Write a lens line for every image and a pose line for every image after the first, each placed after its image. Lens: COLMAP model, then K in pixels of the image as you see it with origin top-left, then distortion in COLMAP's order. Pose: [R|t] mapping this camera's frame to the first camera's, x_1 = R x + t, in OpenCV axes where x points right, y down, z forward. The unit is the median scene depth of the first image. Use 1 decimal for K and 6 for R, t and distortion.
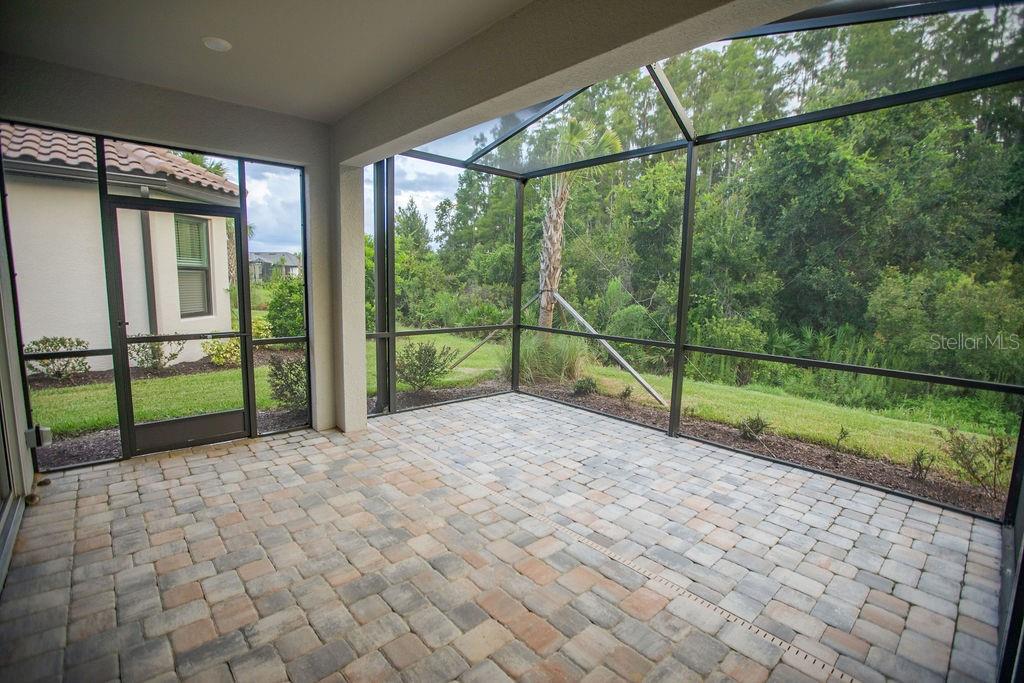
lens RADIAL K [[475.7, 0, 512.8], [0, 475.7, 337.1], [0, 0, 1]] dist [-0.062049, 0.026235]
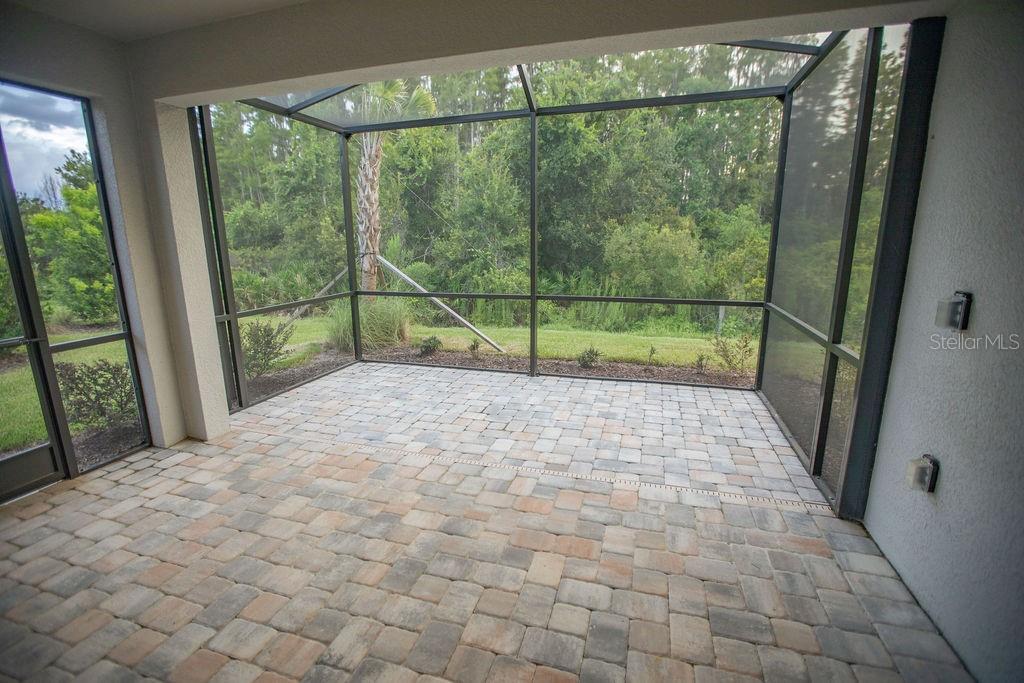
lens RADIAL K [[475.7, 0, 512.8], [0, 475.7, 337.1], [0, 0, 1]] dist [-0.062049, 0.026235]
pose [[0.852539, -0.136608, 0.504495, -0.282757], [0.089676, 0.989157, 0.116304, -0.023297], [-0.514913, -0.053913, 0.855545, 0.038420]]
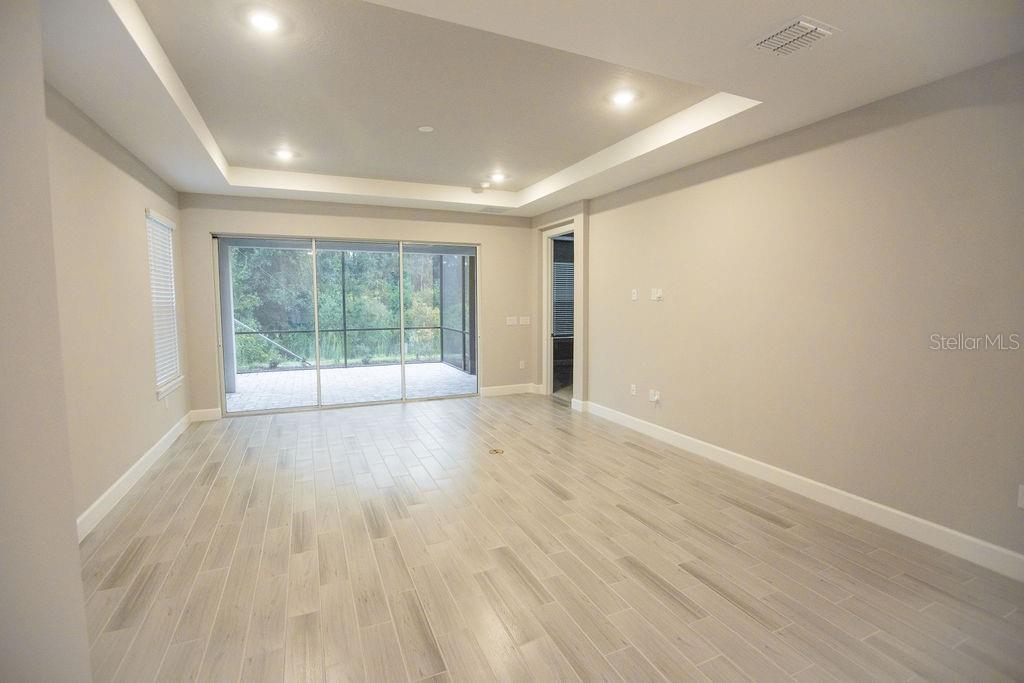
lens RADIAL K [[465.7, 0, 514.8], [0, 465.7, 336.1], [0, 0, 1]] dist [-0.065672, 0.023409]
pose [[0.306047, -0.098285, 0.946929, -1.415606], [0.123470, 0.990354, 0.062887, 0.003019], [-0.943976, 0.097671, 0.315230, -0.475193]]
